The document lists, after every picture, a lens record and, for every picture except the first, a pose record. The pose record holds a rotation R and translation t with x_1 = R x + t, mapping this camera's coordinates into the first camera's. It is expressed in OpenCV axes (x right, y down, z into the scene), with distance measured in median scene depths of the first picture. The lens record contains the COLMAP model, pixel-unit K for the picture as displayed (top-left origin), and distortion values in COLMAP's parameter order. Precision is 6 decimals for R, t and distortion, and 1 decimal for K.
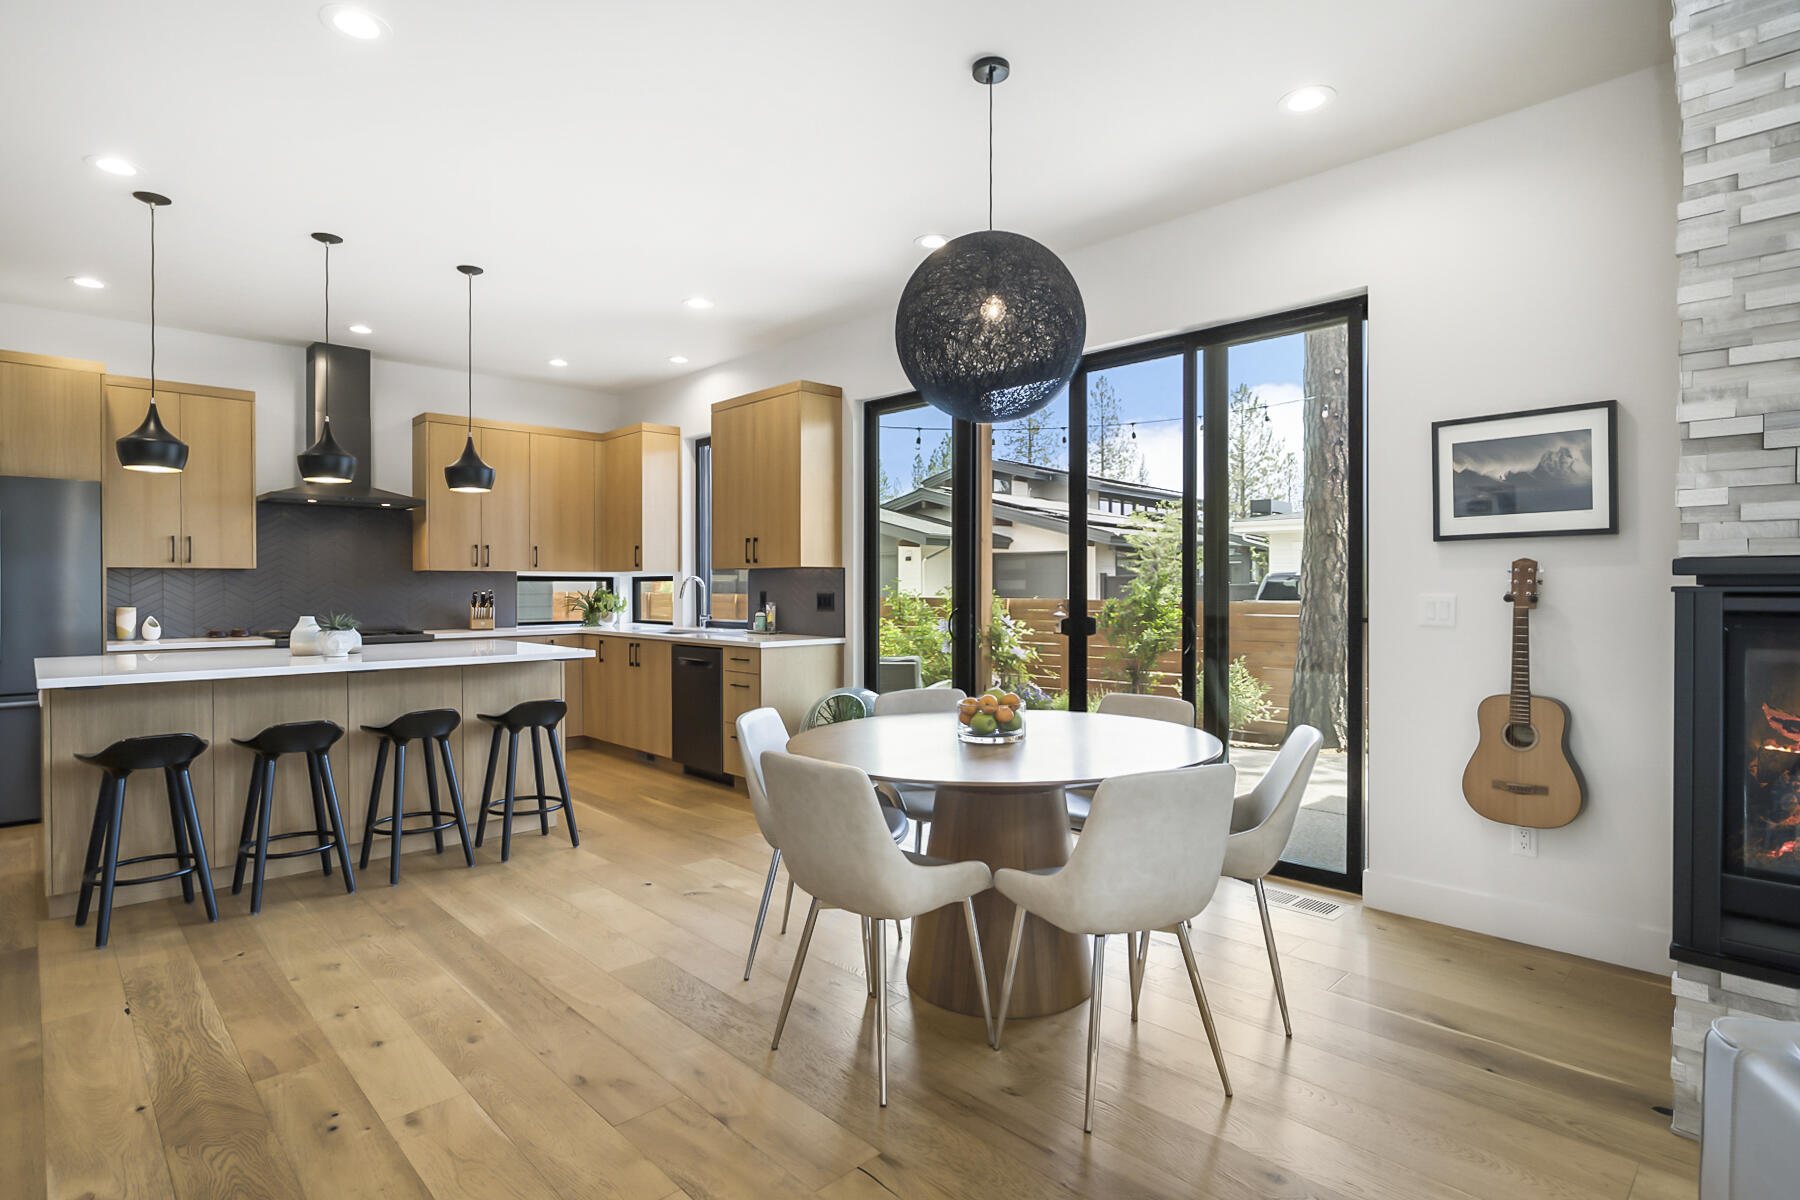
lens RADIAL K [[911.4, 0, 902.0], [0, 911.4, 592.0], [0, 0, 1]] dist [-0.011383, 0.005249]
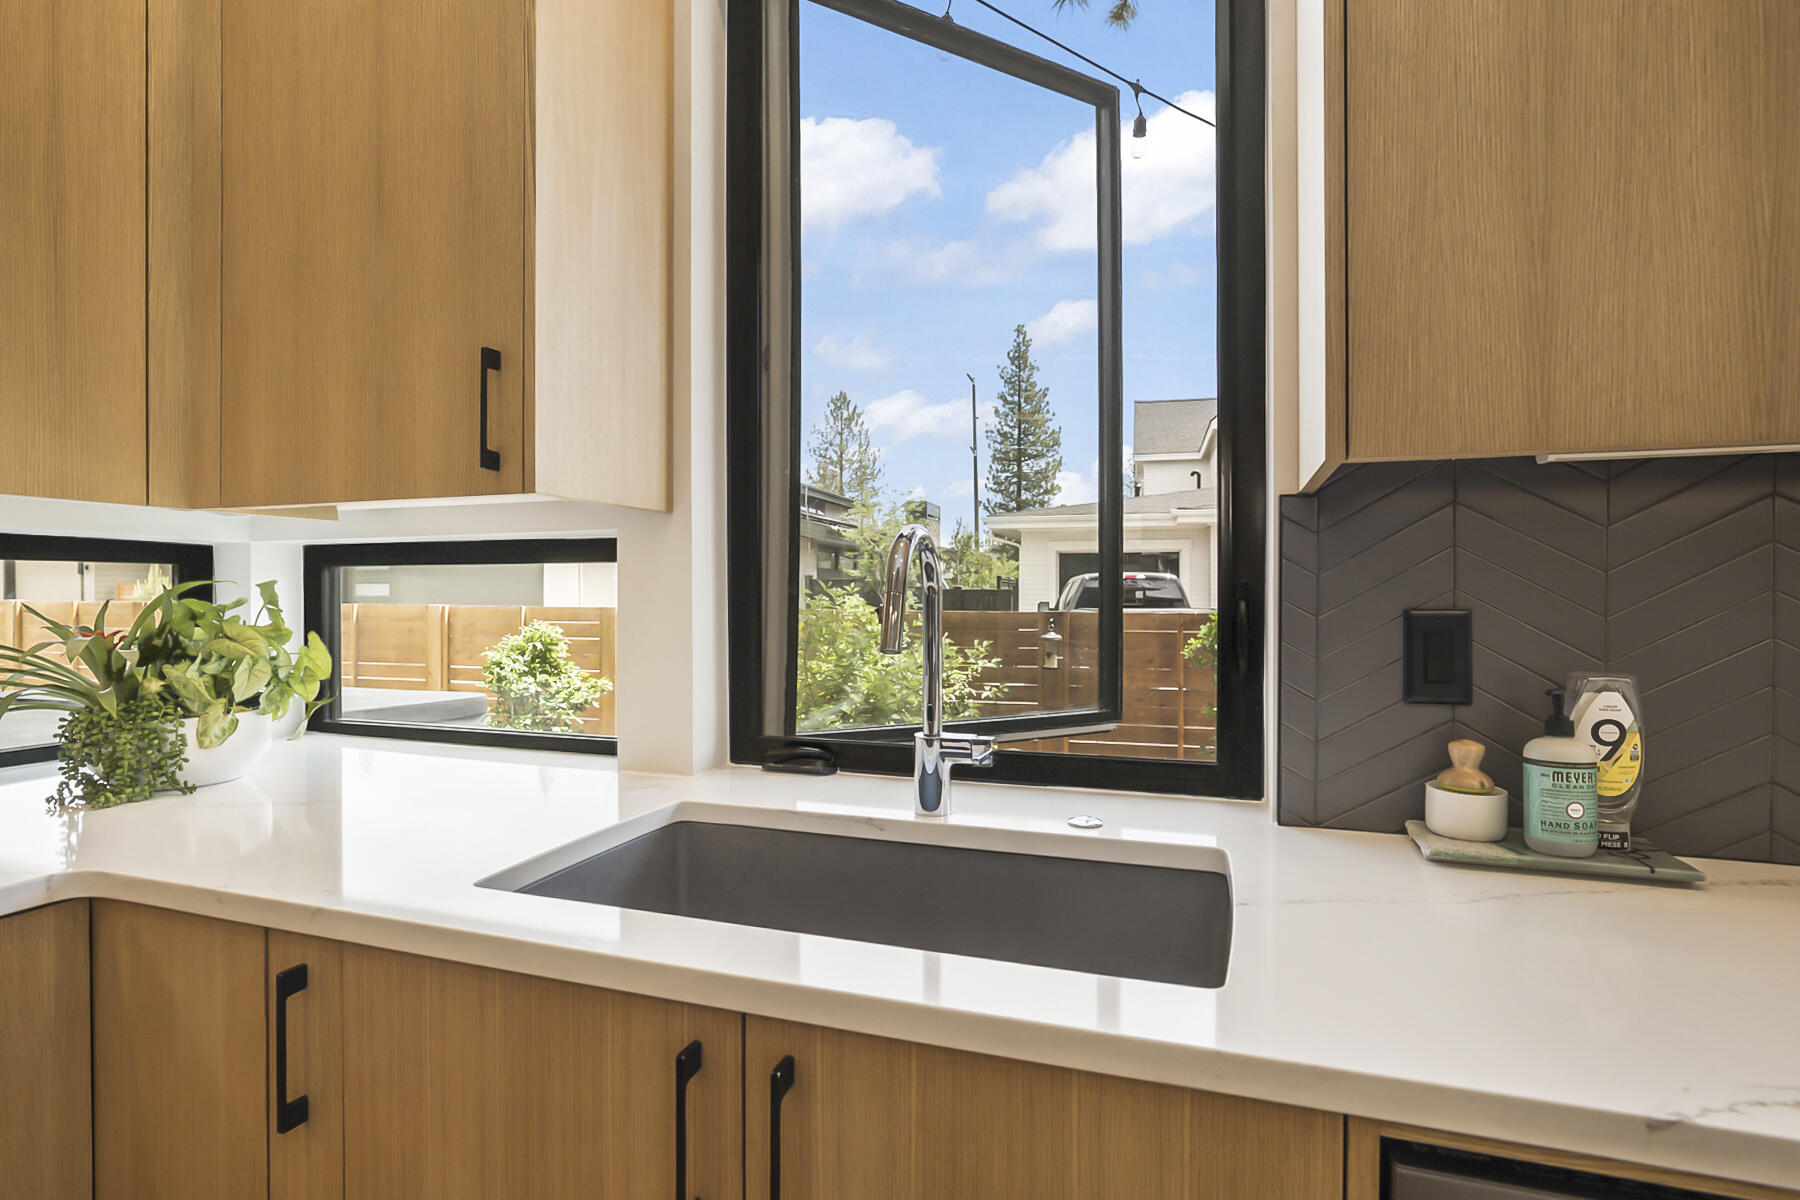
lens RADIAL K [[911.4, 0, 887.2], [0, 911.4, 592.8], [0, 0, 1]] dist [-0.011383, 0.005249]
pose [[0.896394, 0.002320, 0.443252, -0.163397], [0.000288, 0.999983, -0.005816, -0.001663], [-0.443258, 0.005342, 0.896378, 0.440006]]
